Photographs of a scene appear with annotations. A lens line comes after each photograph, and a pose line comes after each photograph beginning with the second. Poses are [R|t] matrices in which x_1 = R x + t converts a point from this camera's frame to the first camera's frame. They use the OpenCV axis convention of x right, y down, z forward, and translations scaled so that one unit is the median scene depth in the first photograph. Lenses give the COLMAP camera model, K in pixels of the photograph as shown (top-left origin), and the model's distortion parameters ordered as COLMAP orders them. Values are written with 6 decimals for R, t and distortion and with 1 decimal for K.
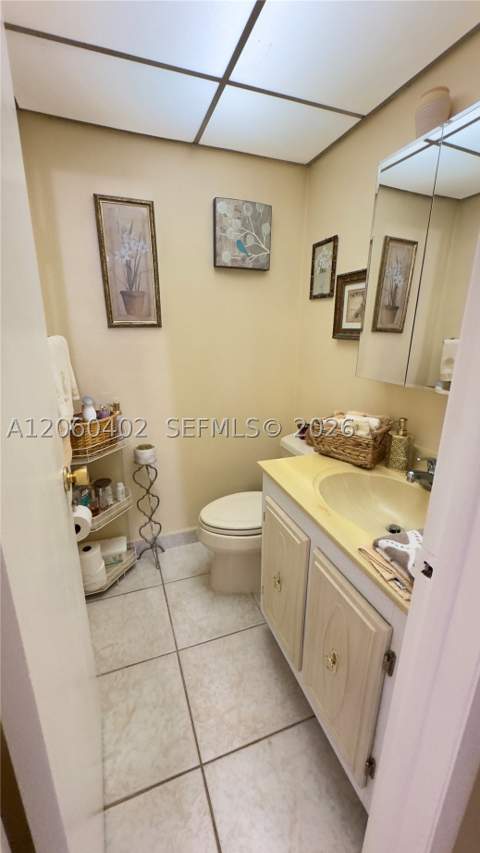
lens RADIAL K [[338.9, 0, 241.2], [0, 338.9, 428.8], [0, 0, 1]] dist [-0.006342, 0.000824]
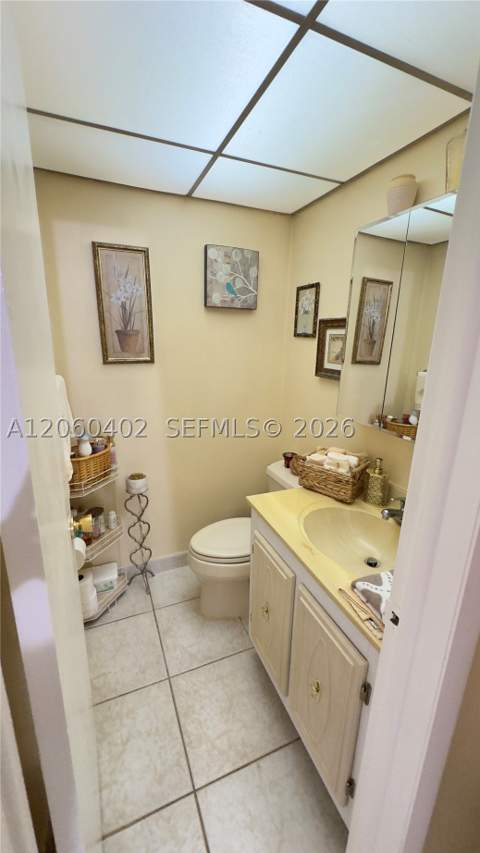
lens RADIAL K [[338.9, 0, 241.3], [0, 338.9, 428.5], [0, 0, 1]] dist [-0.006342, 0.000824]
pose [[0.998878, 0.002956, 0.047275, -0.016341], [-0.001750, 0.999672, -0.025540, -0.077762], [-0.047335, 0.025429, 0.998555, -0.063175]]
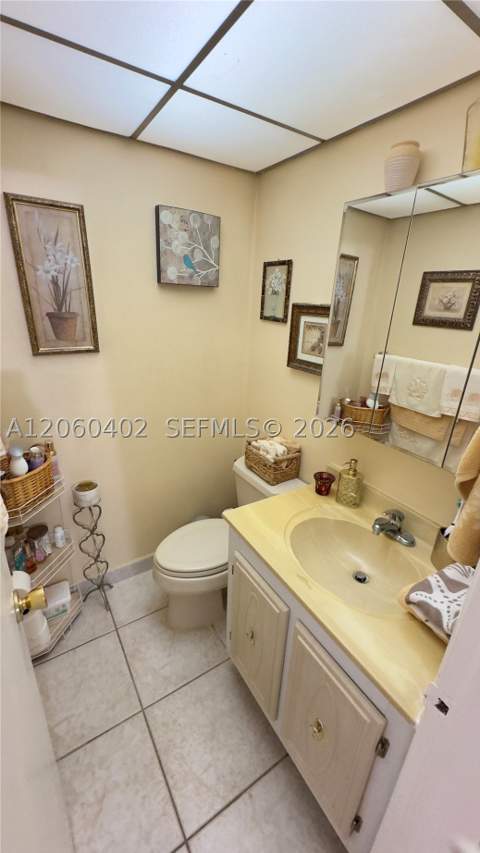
lens RADIAL K [[338.9, 0, 240.9], [0, 338.9, 428.4], [0, 0, 1]] dist [-0.006342, 0.000824]
pose [[0.976366, -0.041394, 0.212121, -0.080439], [0.024853, 0.996480, 0.080059, -0.183840], [-0.214689, -0.072895, 0.973958, 0.068116]]
